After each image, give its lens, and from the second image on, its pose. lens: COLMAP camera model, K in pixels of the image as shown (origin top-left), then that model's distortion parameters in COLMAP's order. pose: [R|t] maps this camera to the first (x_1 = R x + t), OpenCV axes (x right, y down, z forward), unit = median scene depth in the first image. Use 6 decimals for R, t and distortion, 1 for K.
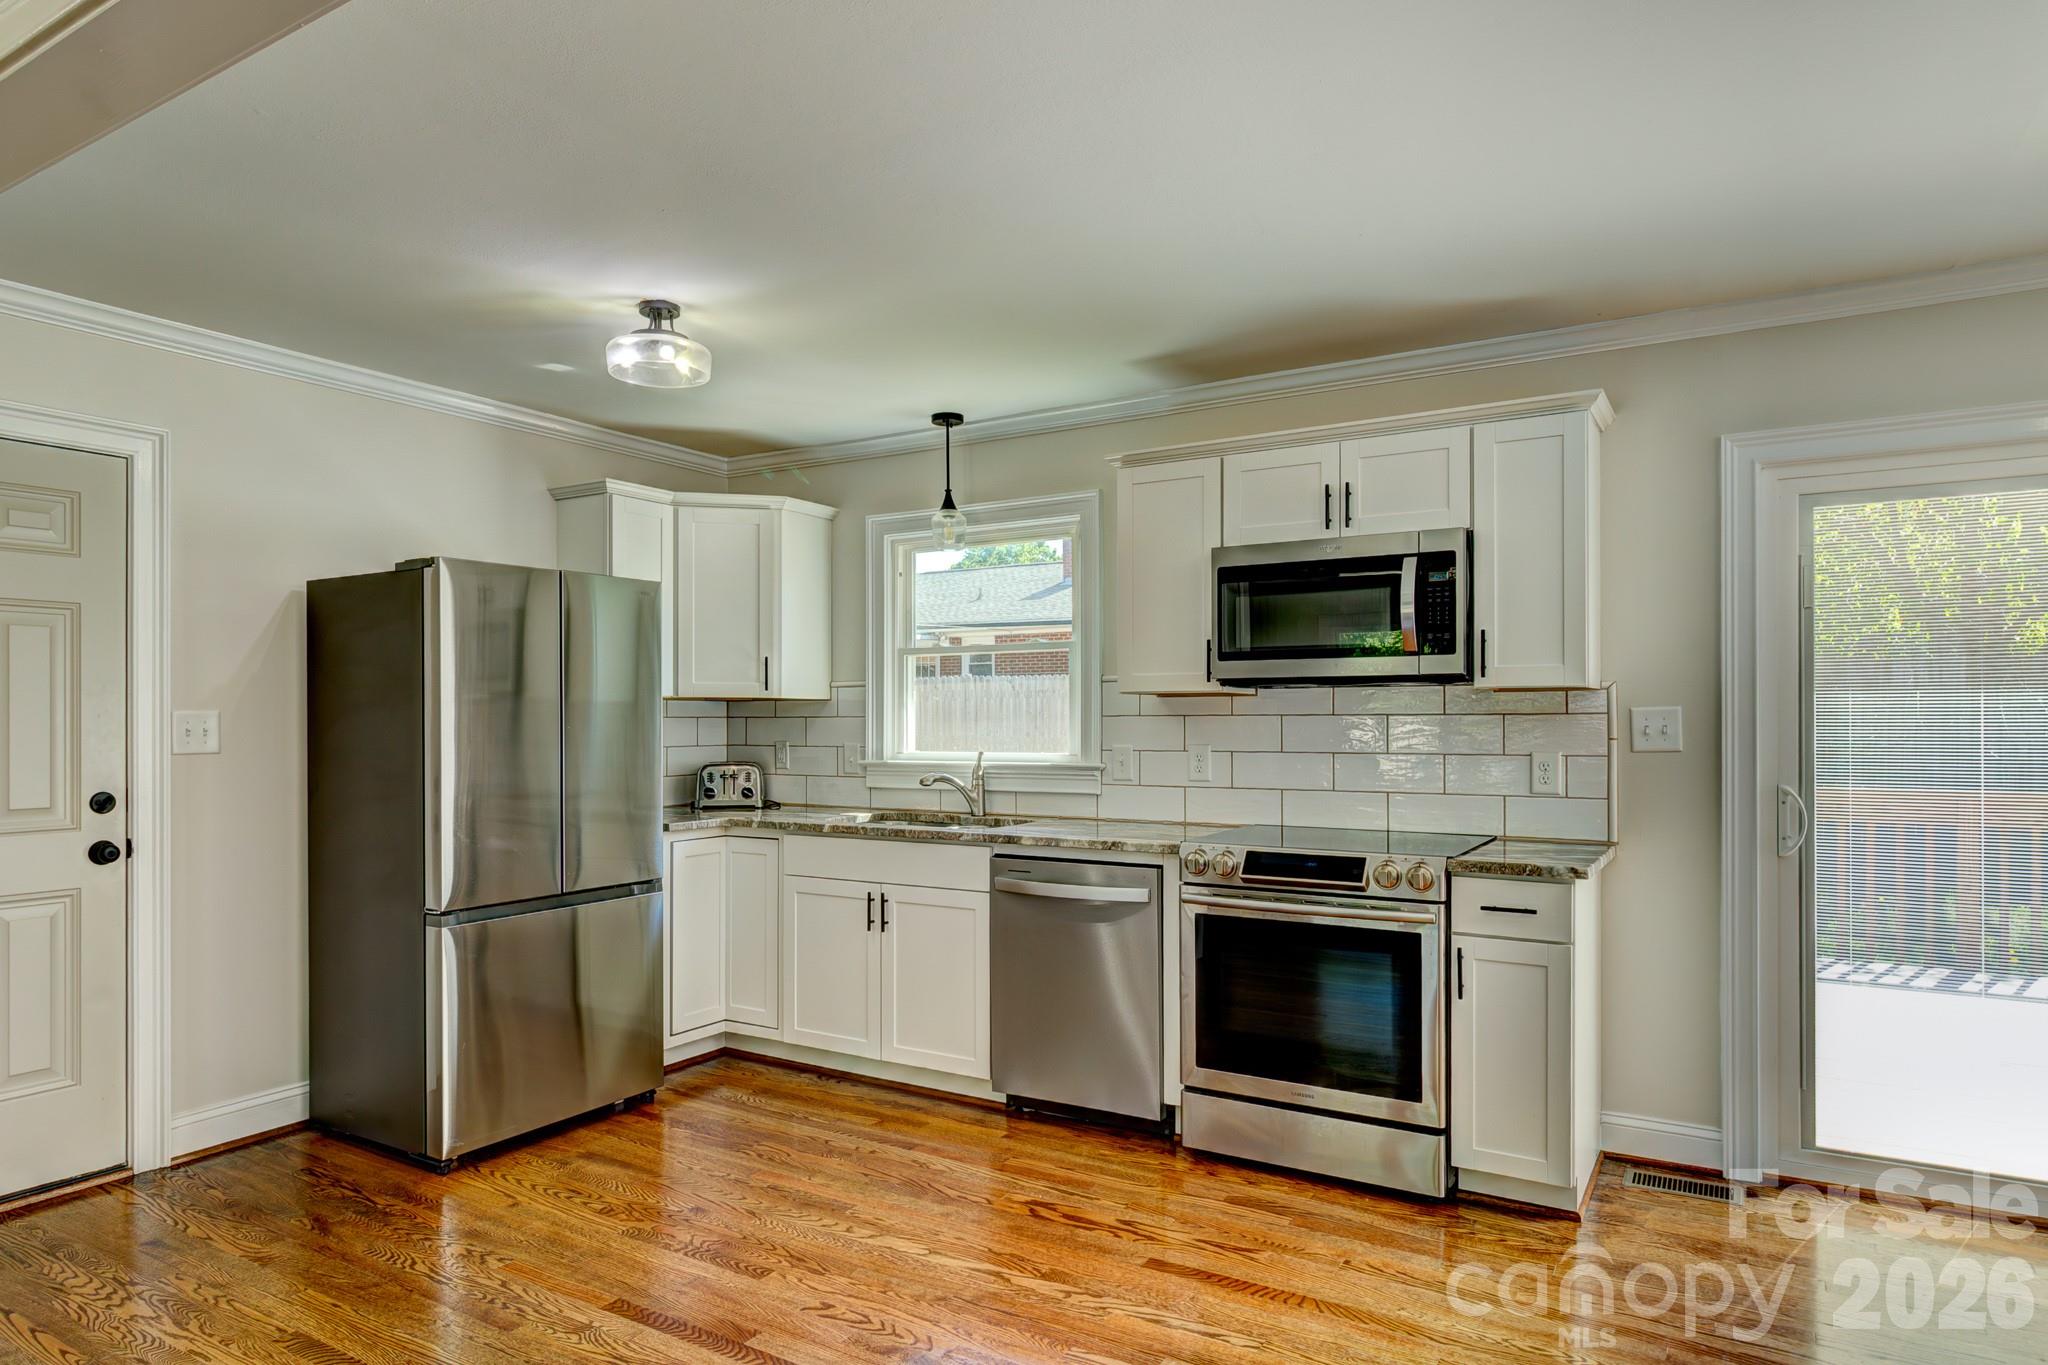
lens RADIAL K [[1205.7, 0, 1023.6], [0, 1205.7, 717.4], [0, 0, 1]] dist [0.001408, -0.002159]
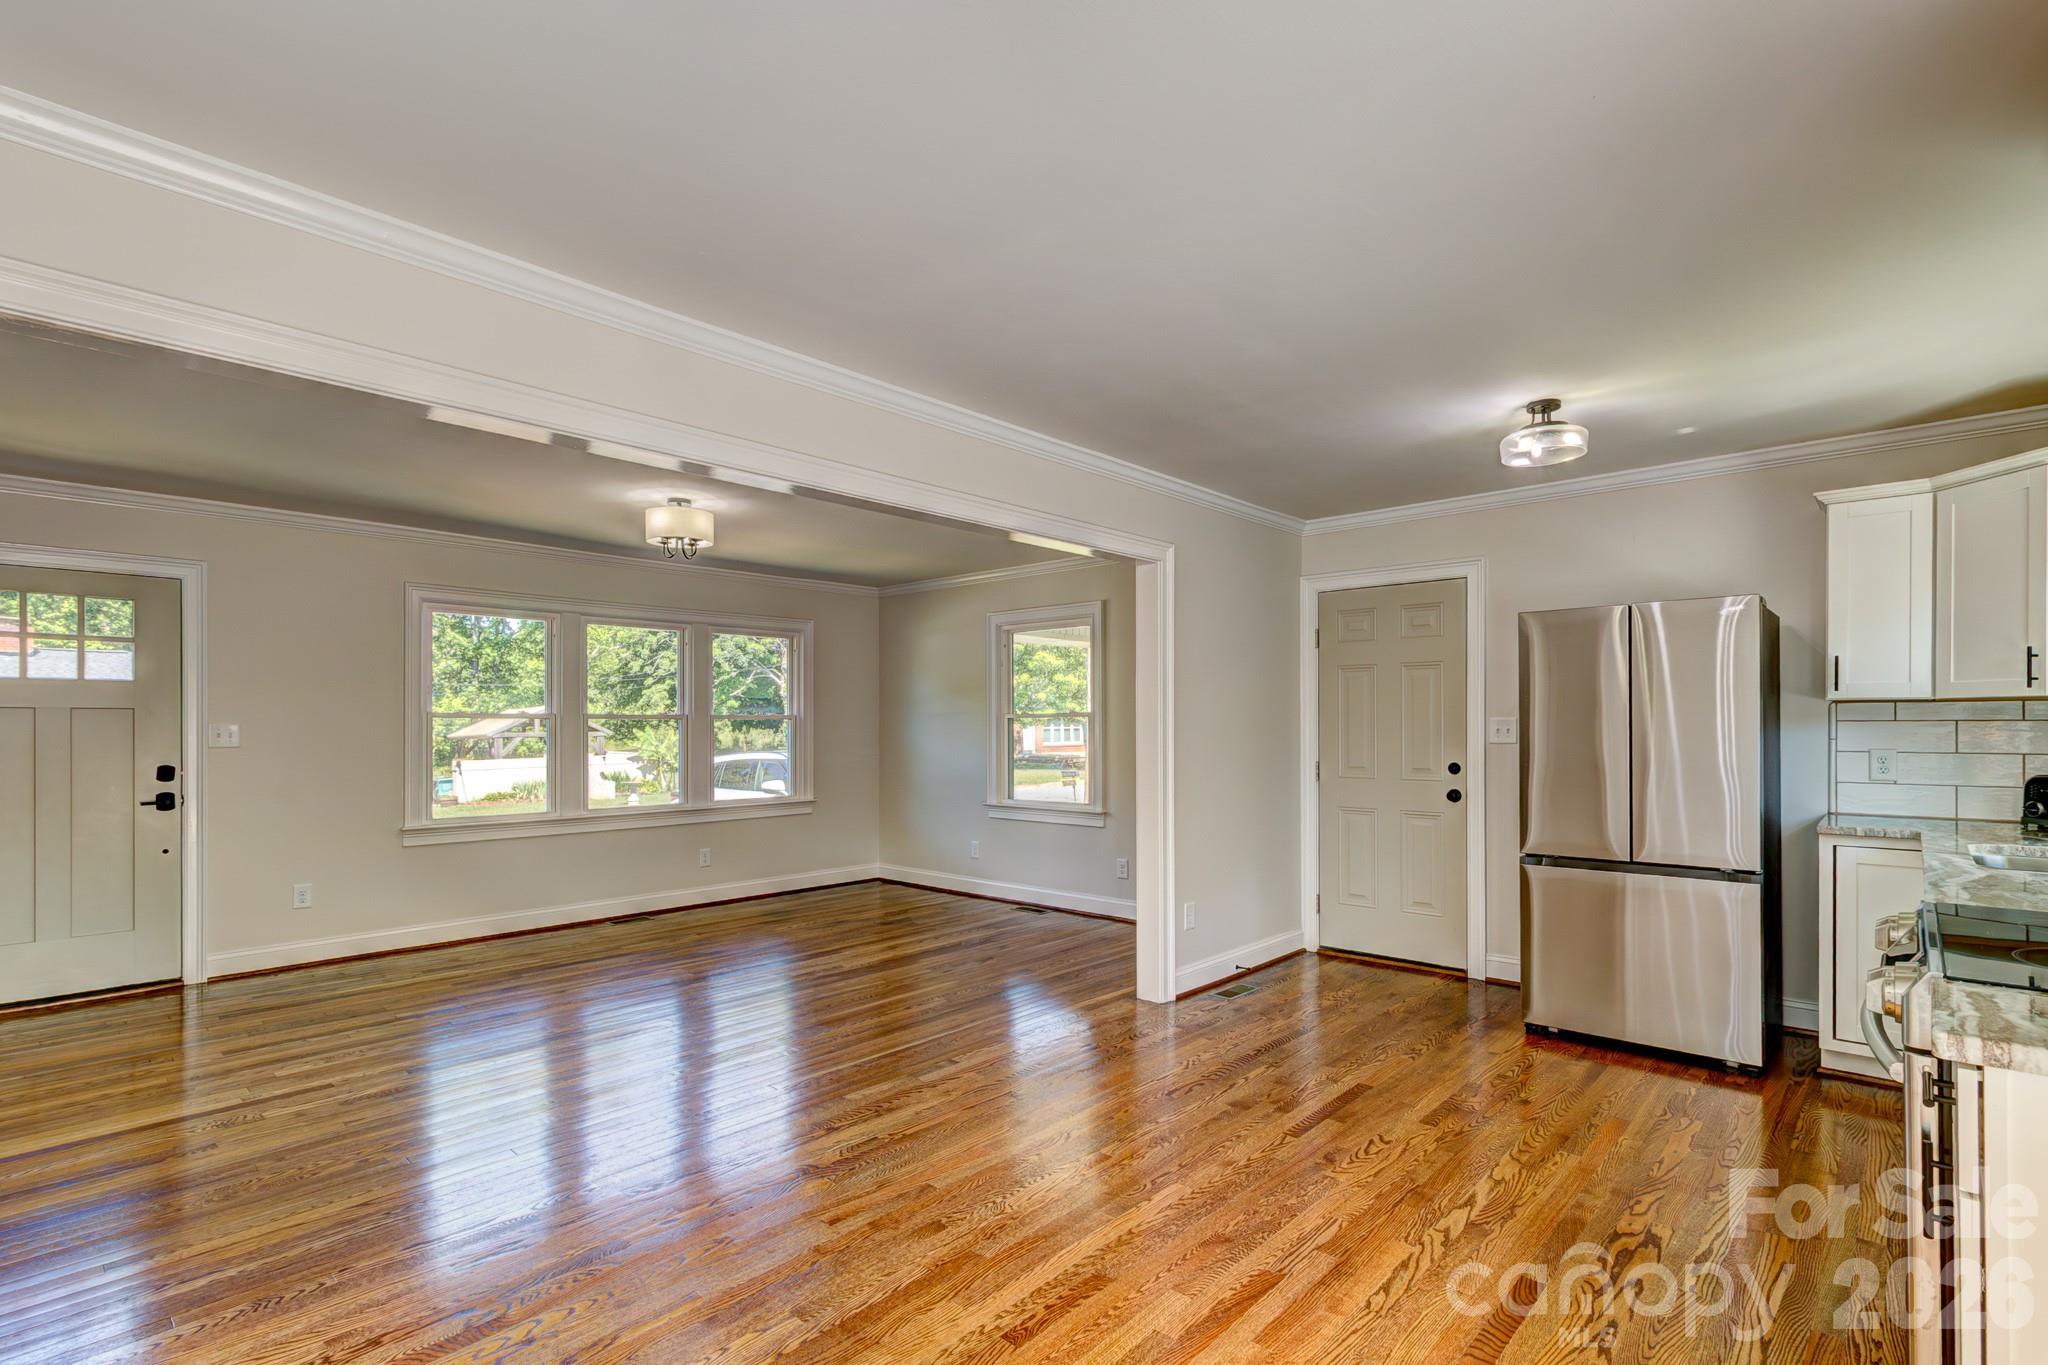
lens RADIAL K [[962.1, 0, 1026.7], [0, 962.1, 725.8], [0, 0, 1]] dist [0.003534, 0.000075]
pose [[-0.192076, 0.000260, -0.981380, 0.768477], [0.001524, 0.999999, -0.000034, 0.004160], [0.981379, -0.001502, -0.192076, 0.612278]]
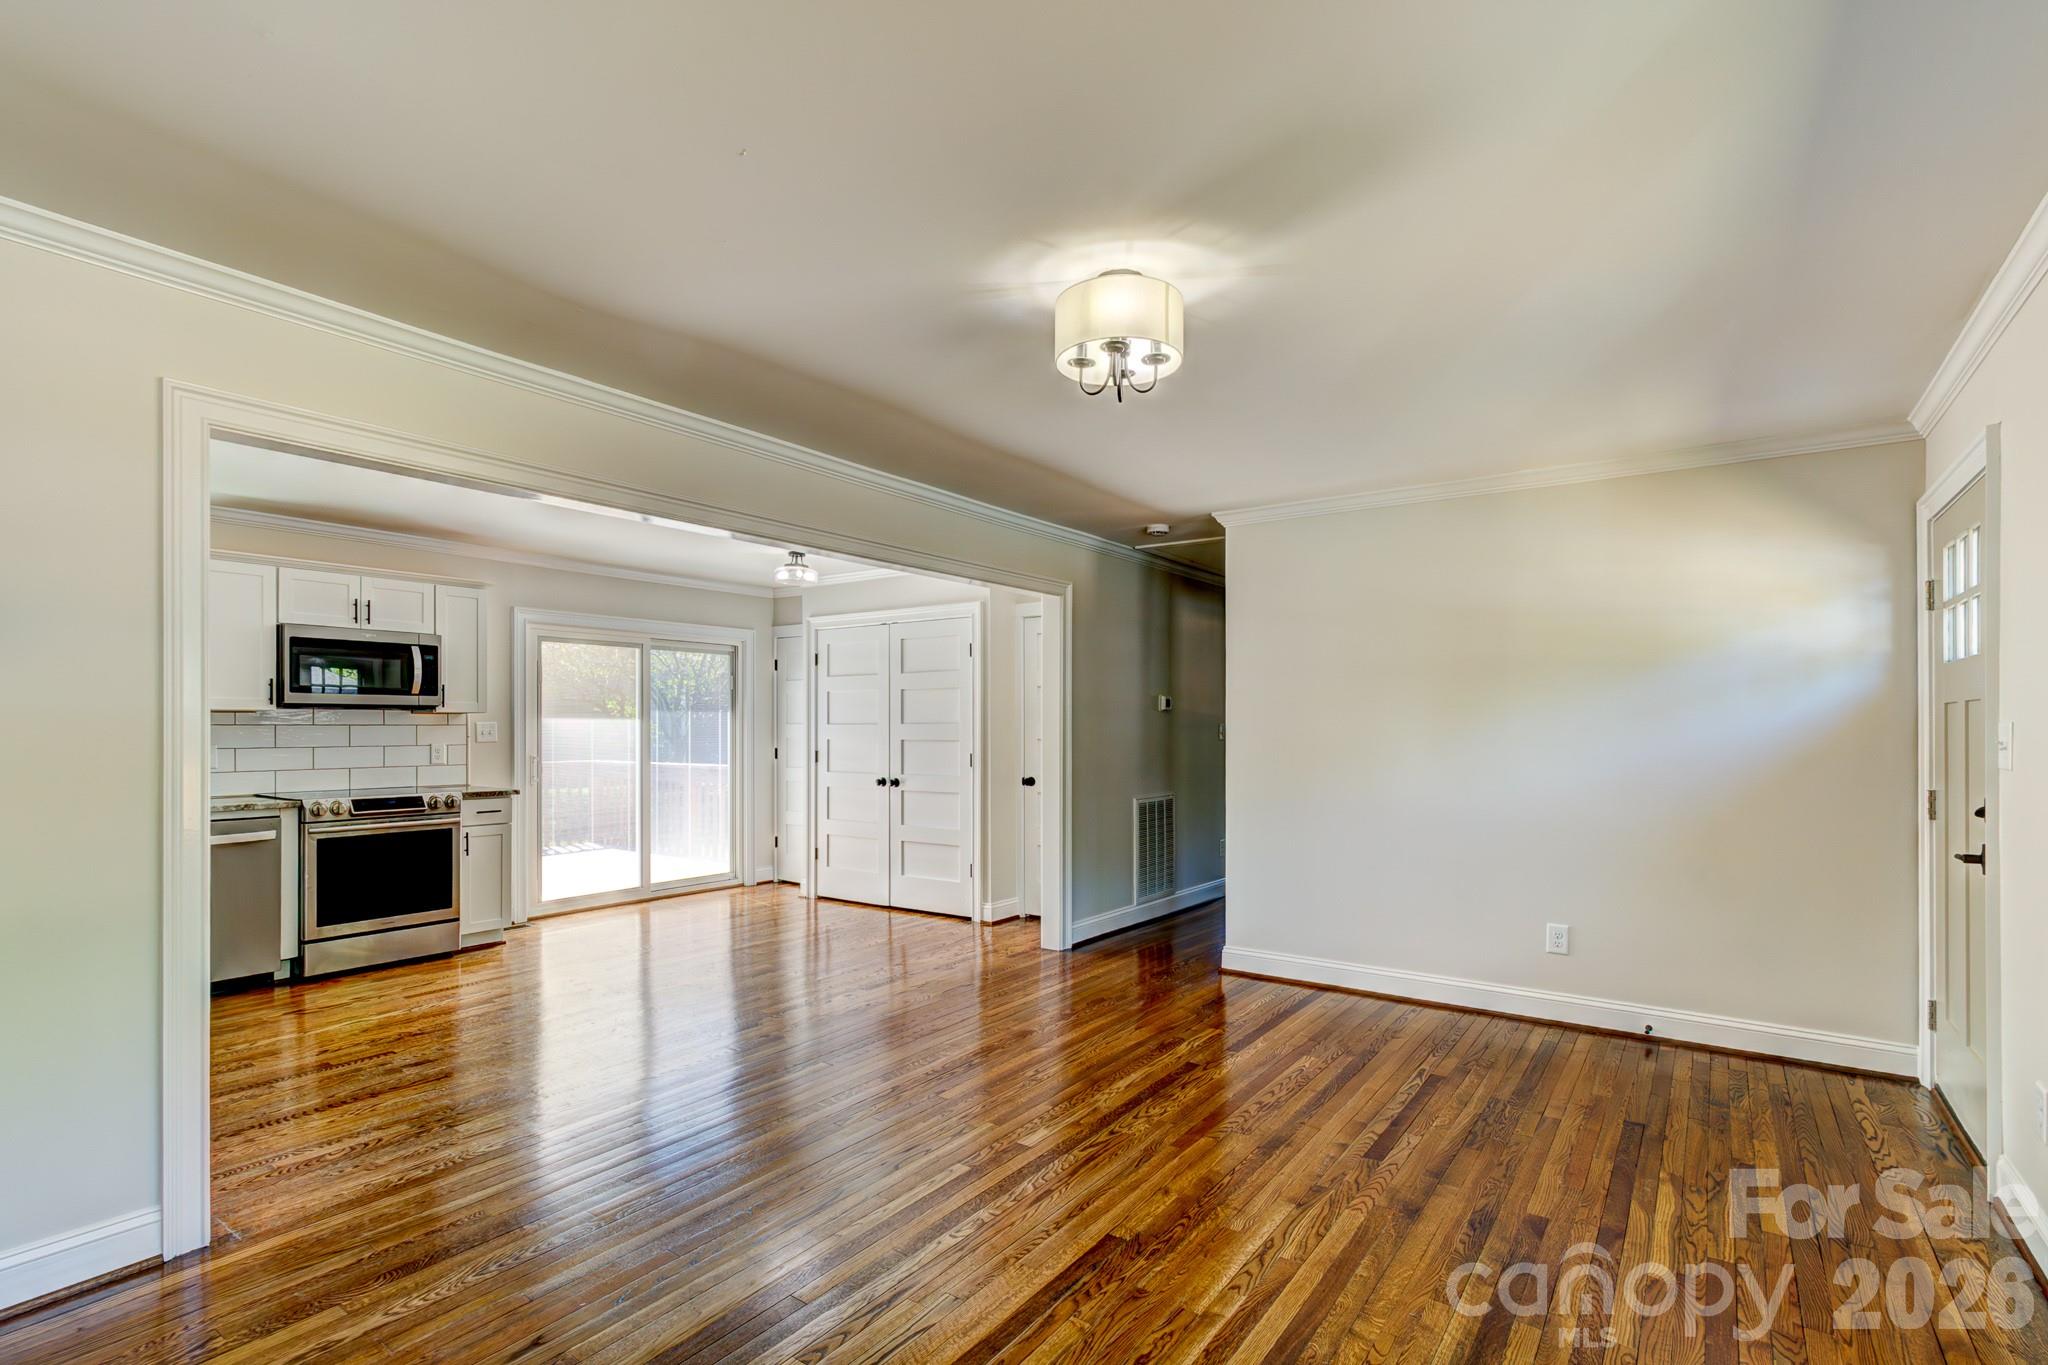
lens RADIAL K [[962.1, 0, 1026.7], [0, 962.1, 725.8], [0, 0, 1]] dist [0.003534, 0.000075]
pose [[0.064226, 0.003461, 0.997929, -1.170287], [-0.002556, 0.999991, -0.003304, 0.001176], [-0.997932, -0.002338, 0.064234, -0.109429]]
